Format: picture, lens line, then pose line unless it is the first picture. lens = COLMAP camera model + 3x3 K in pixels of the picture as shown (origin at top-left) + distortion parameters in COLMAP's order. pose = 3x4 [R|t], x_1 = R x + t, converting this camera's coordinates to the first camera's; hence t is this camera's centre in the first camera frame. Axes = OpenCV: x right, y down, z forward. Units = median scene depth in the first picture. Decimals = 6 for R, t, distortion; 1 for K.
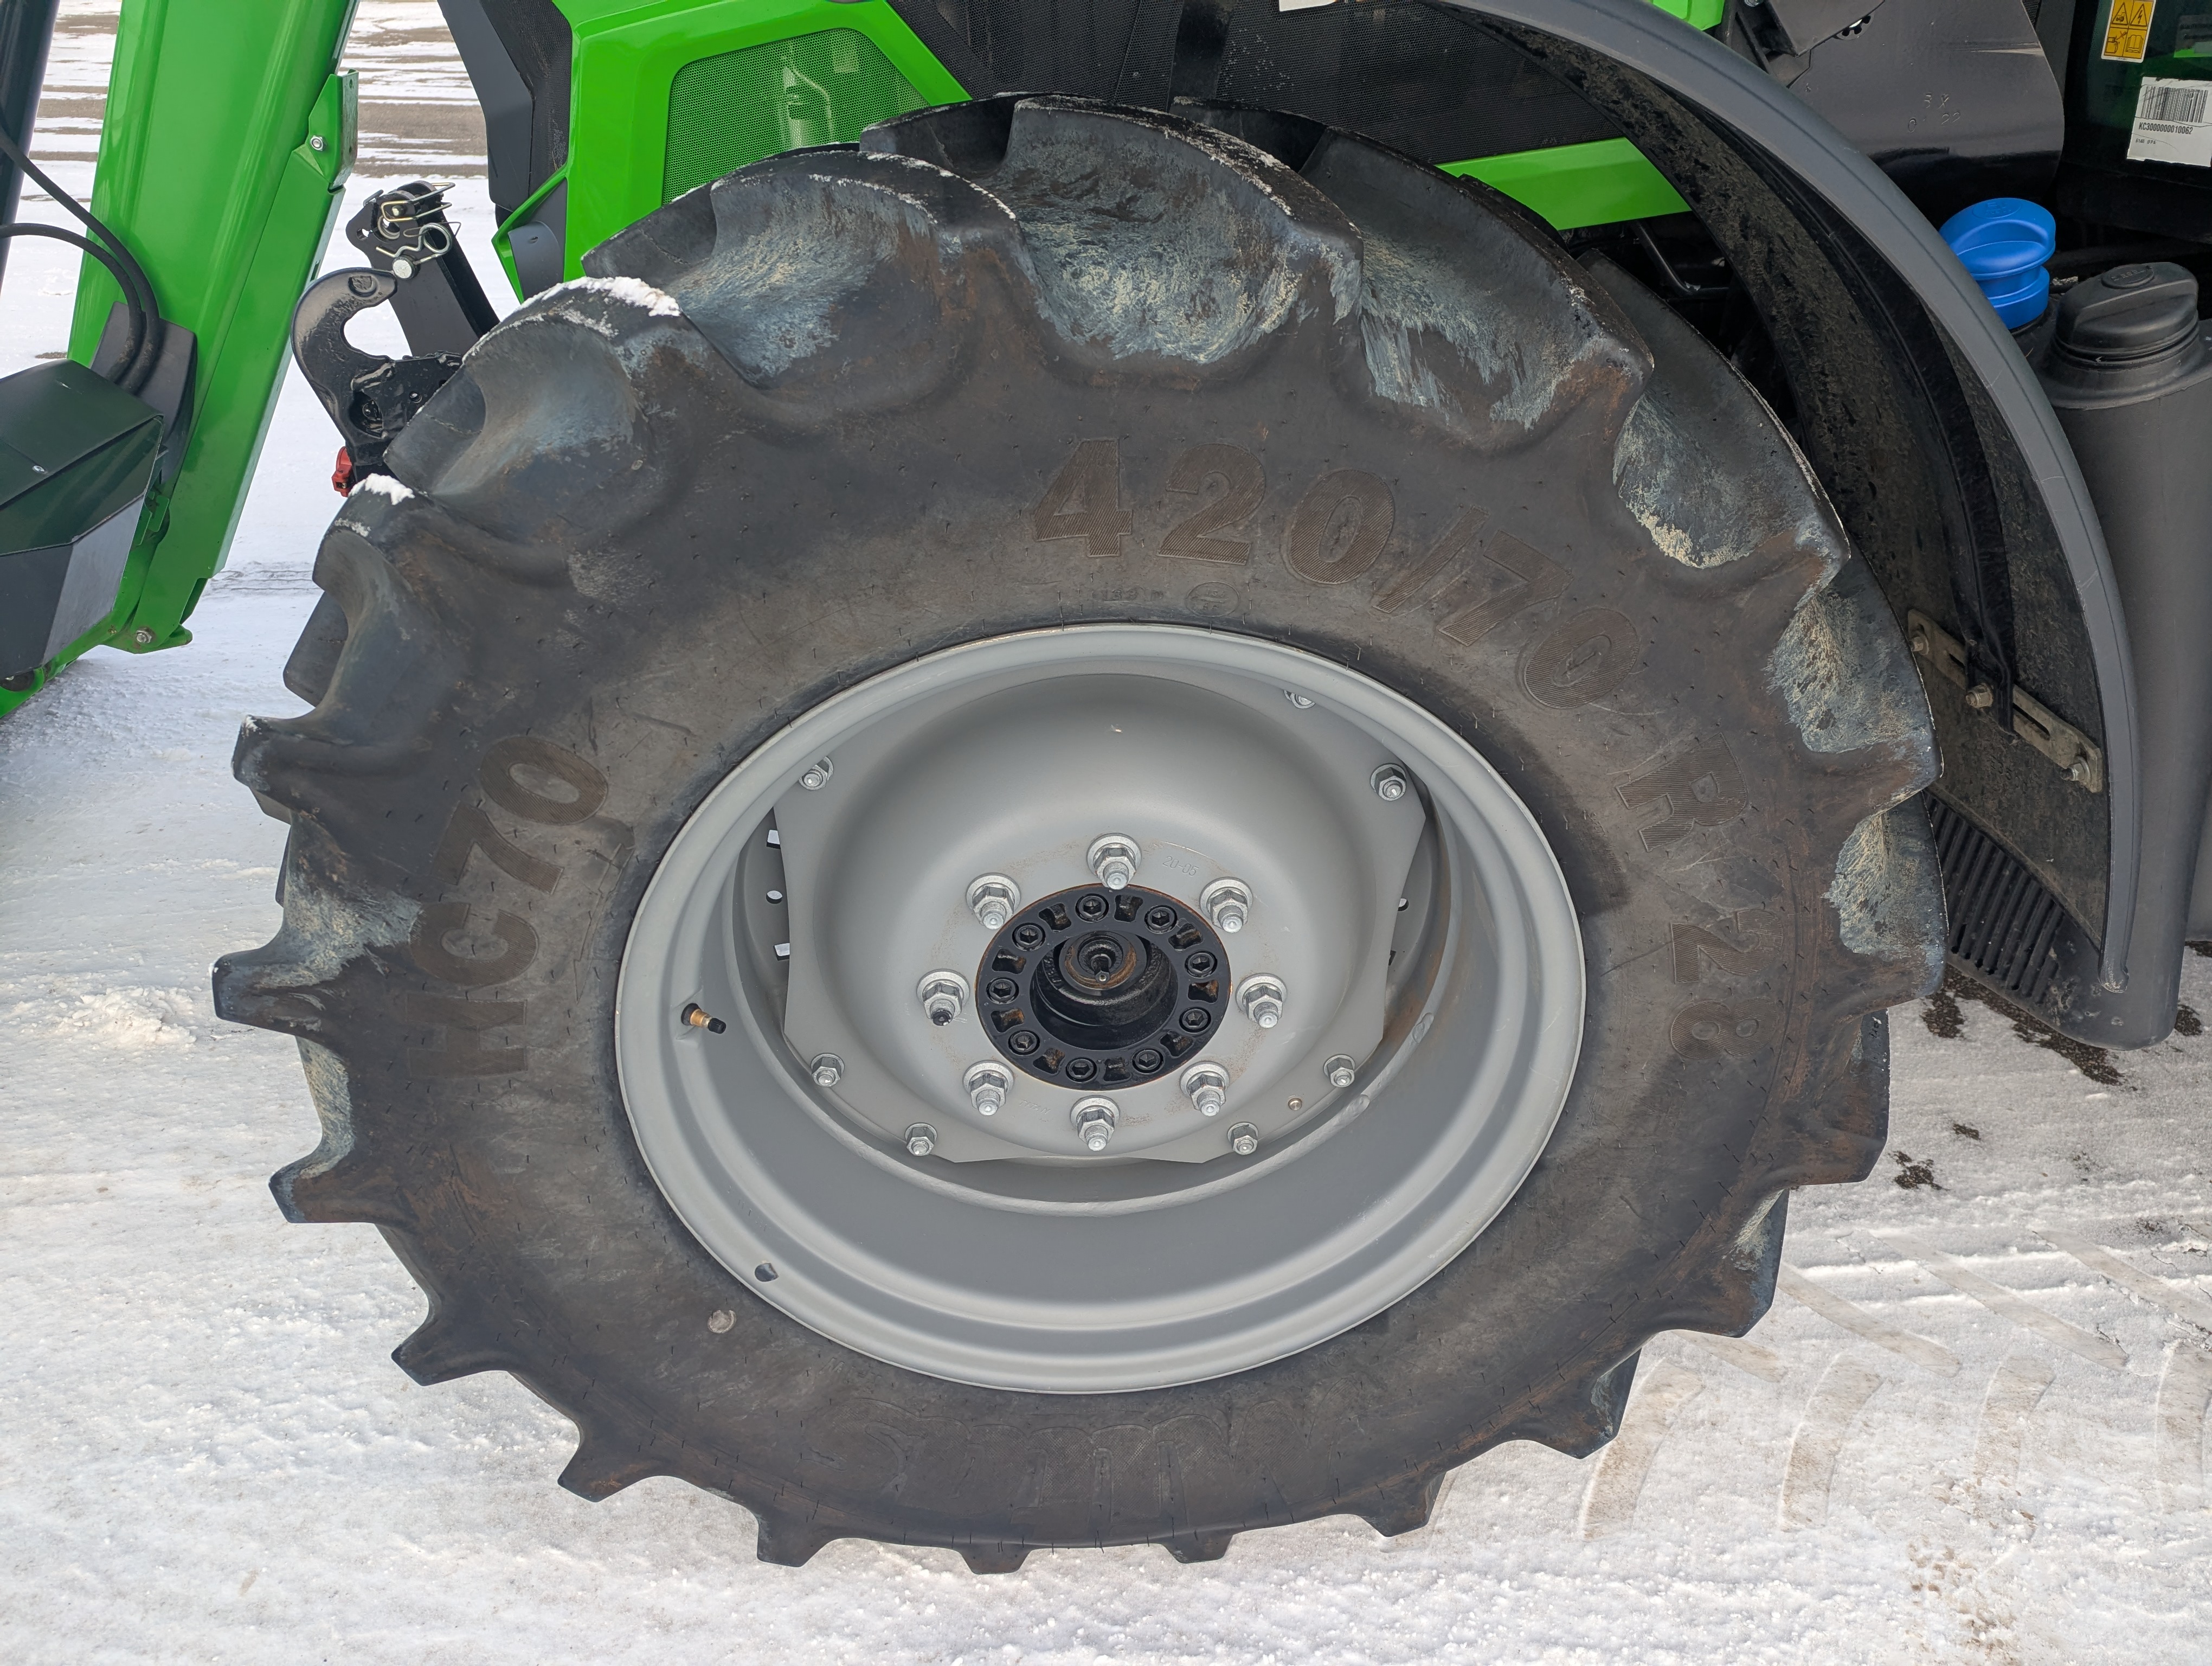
lens RADIAL K [[1530.3, 0, 1132.6], [0, 1530.3, 835.2], [0, 0, 1]] dist [0.064581, -0.046543]
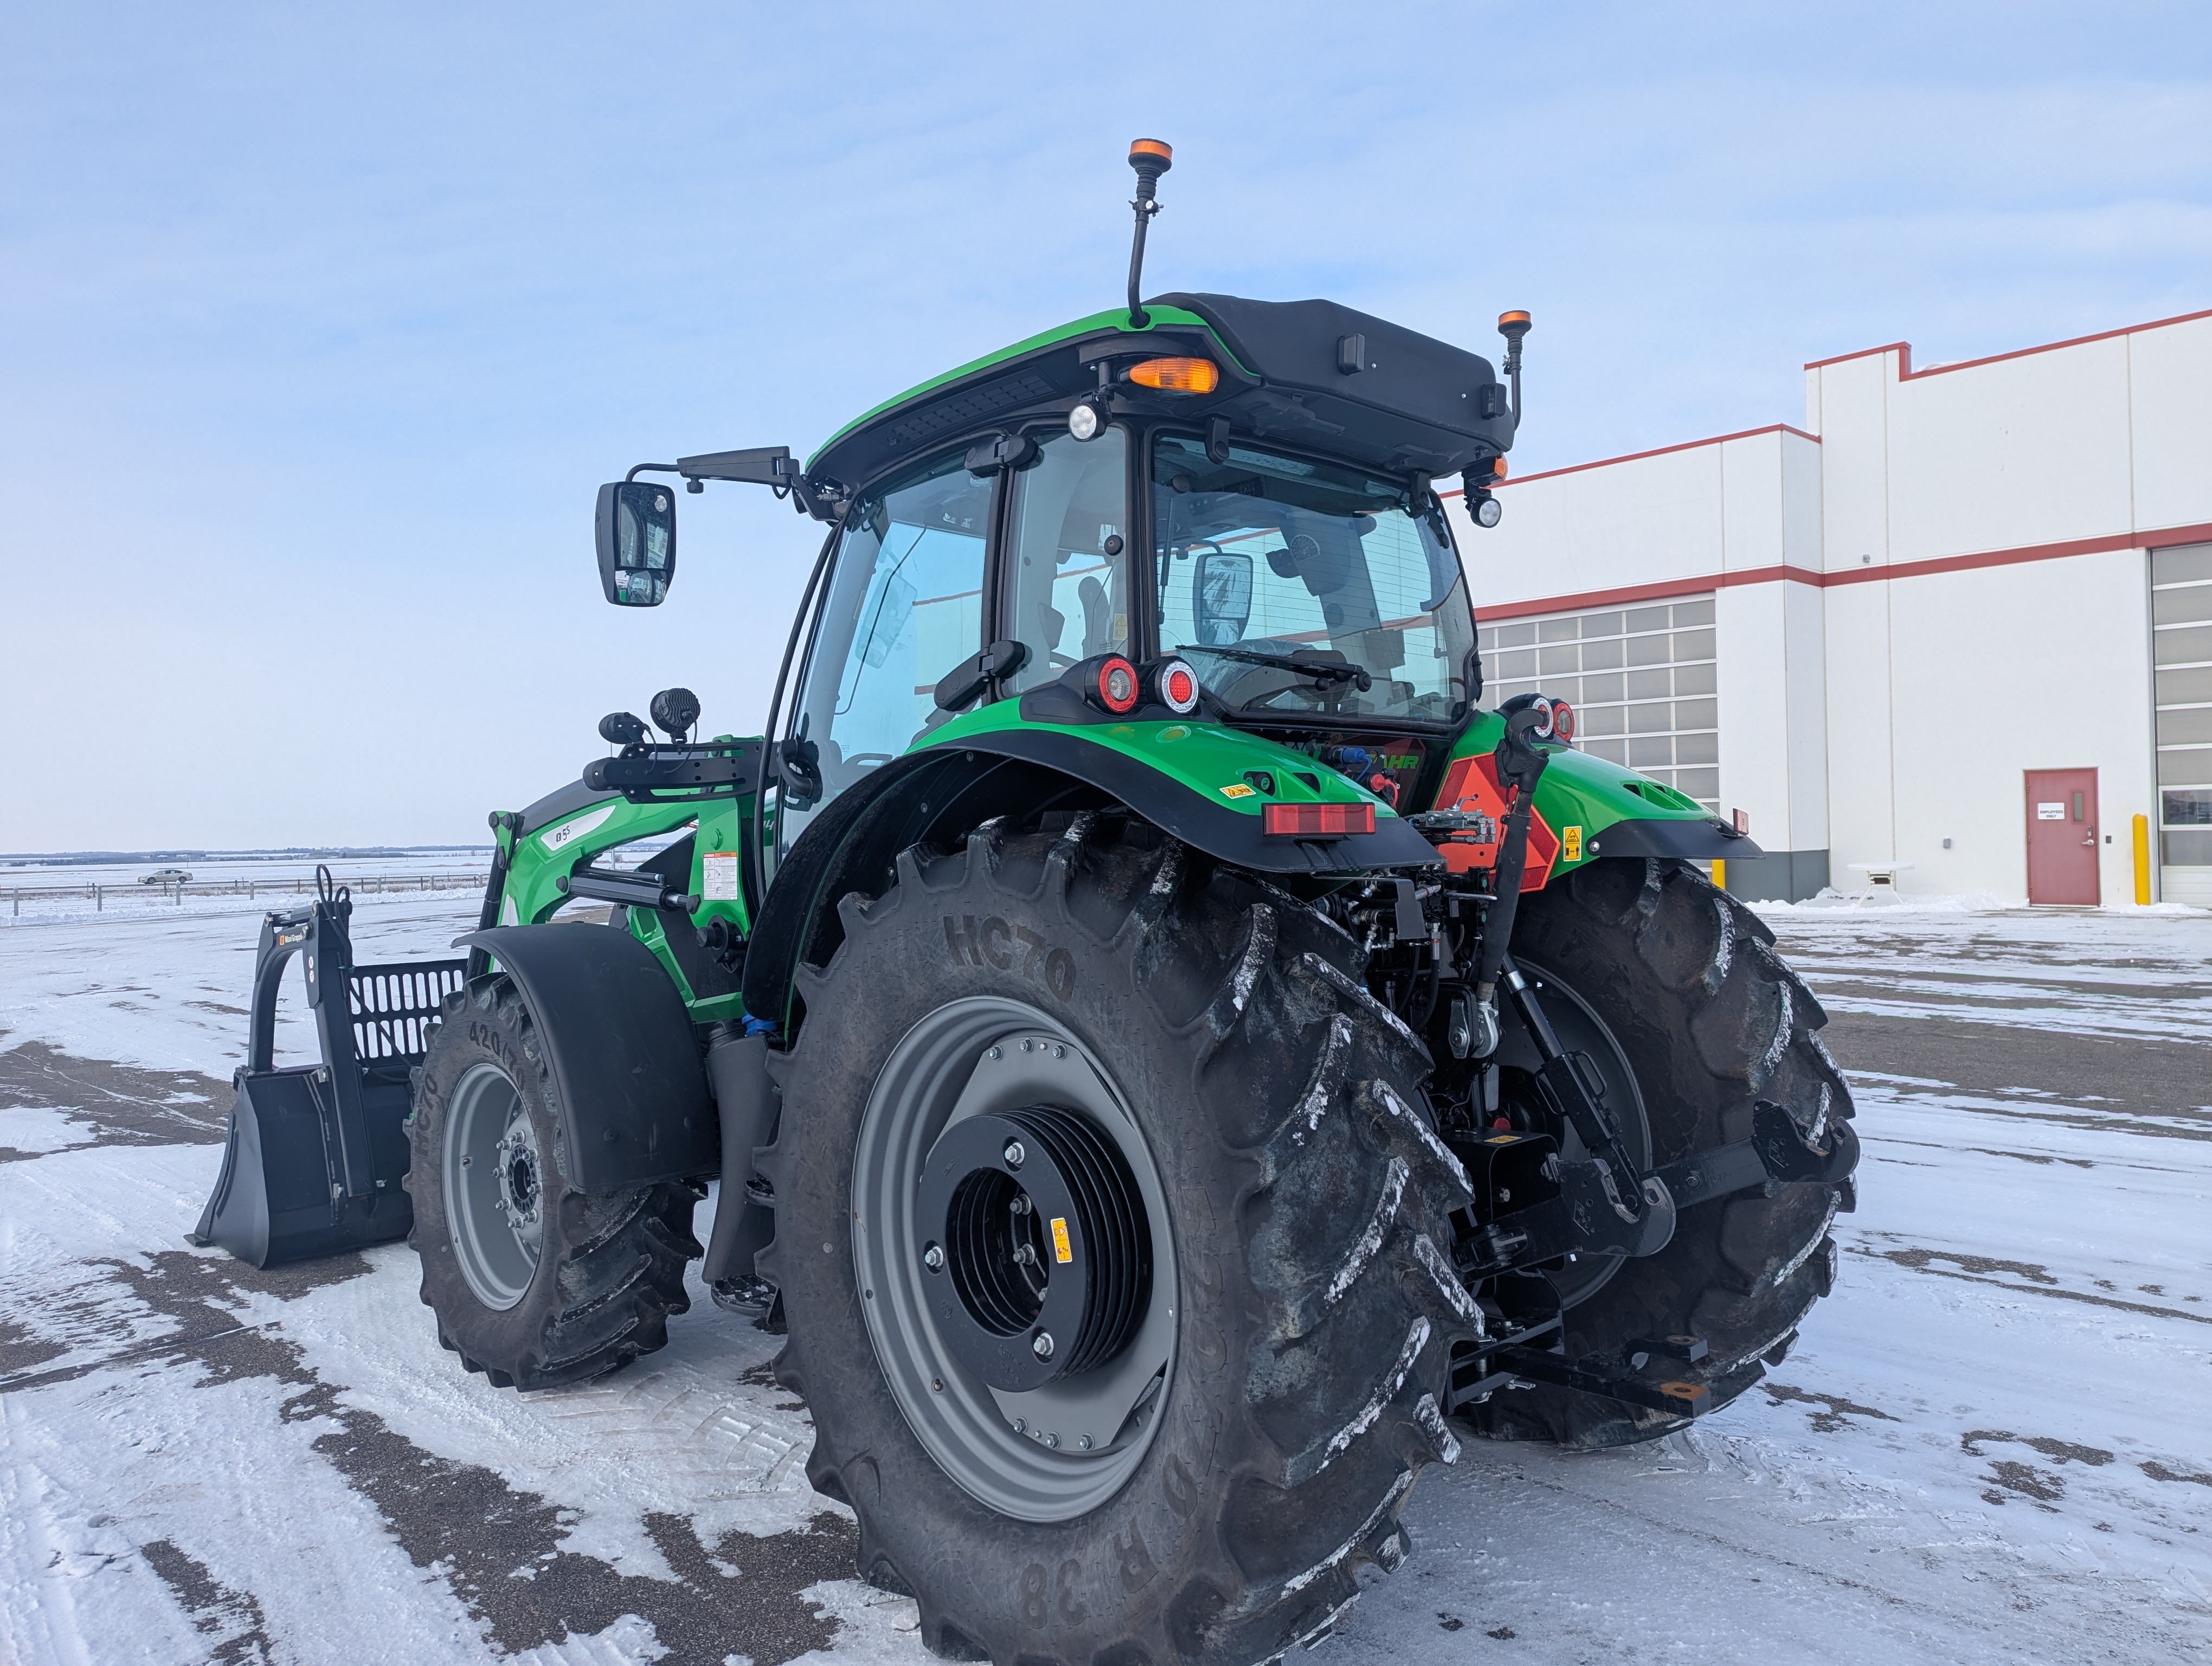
lens RADIAL K [[1554.6, 0, 1151.3], [0, 1554.6, 786.2], [0, 0, 1]] dist [0.046373, -0.033014]
pose [[0.650912, -0.056220, -0.757069, 4.759833], [-0.361228, 0.854185, -0.374008, 0.190794], [0.667704, 0.516920, 0.535691, -0.623339]]
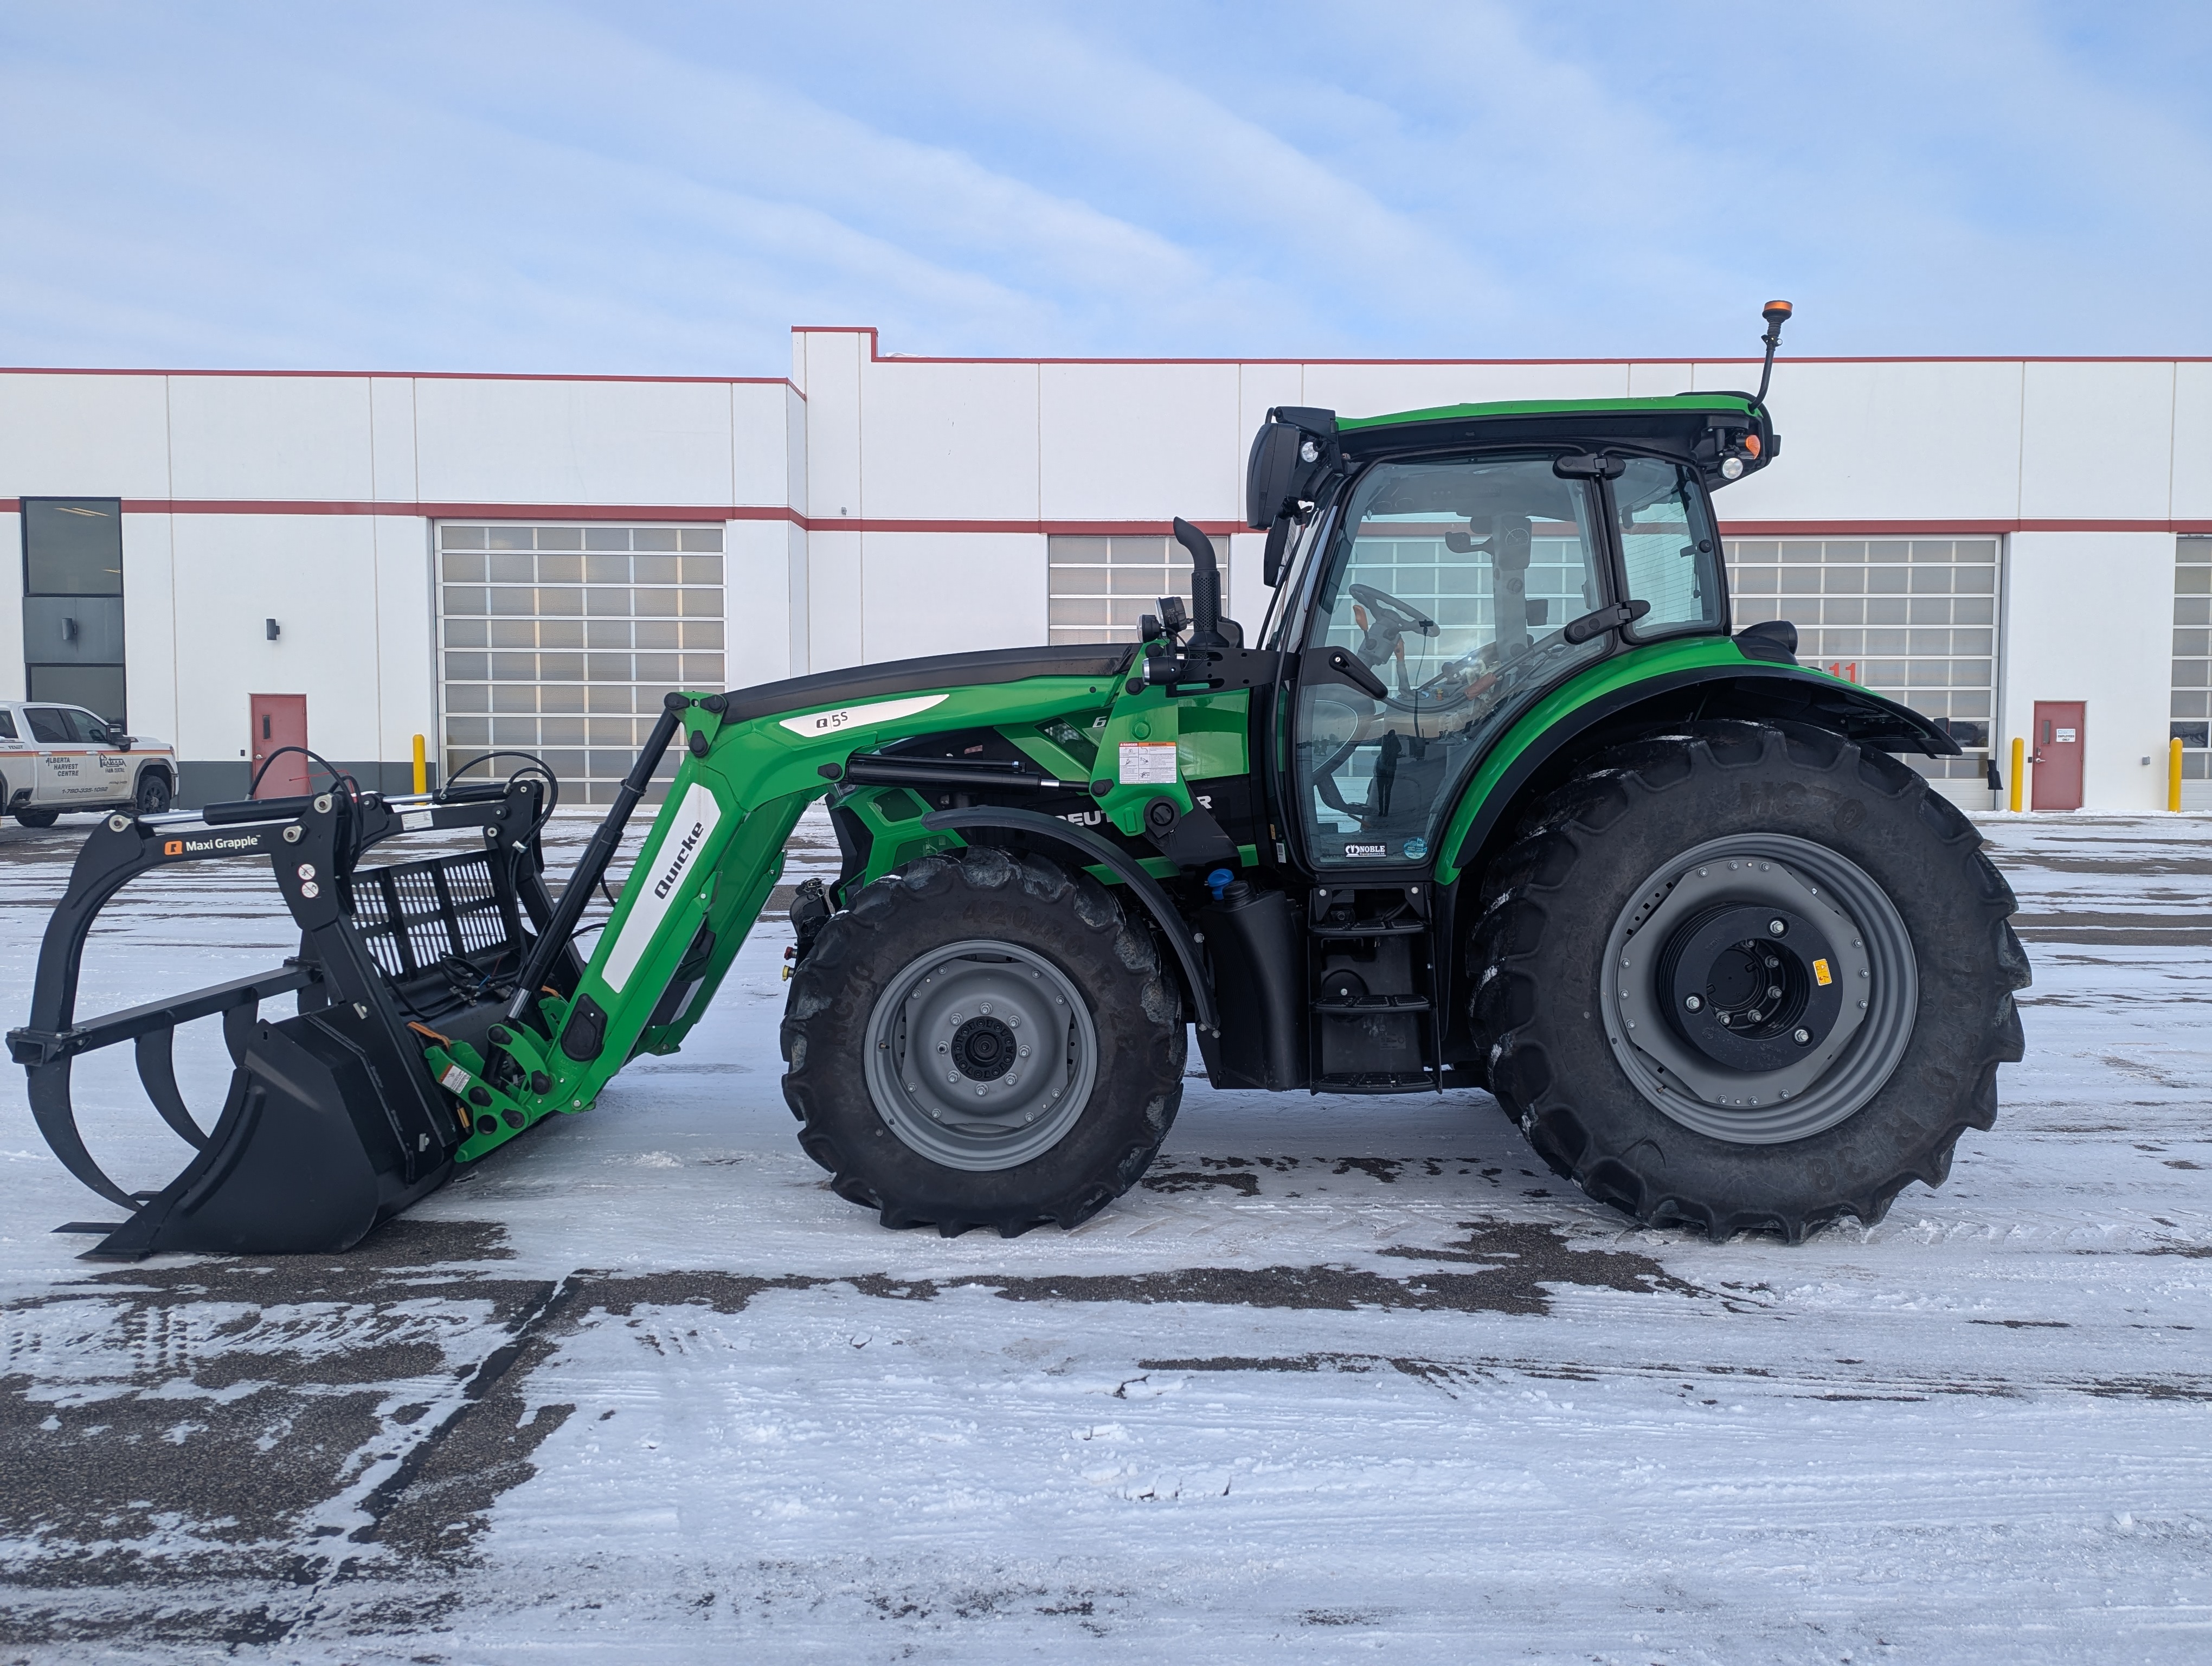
lens RADIAL K [[1533.0, 0, 1142.9], [0, 1533.0, 810.5], [0, 0, 1]] dist [0.098399, -0.097406]
pose [[0.997689, -0.015294, -0.066205, 0.796846], [-0.017954, 0.880375, -0.473938, 1.723817], [0.065533, 0.474032, 0.878066, -3.295065]]
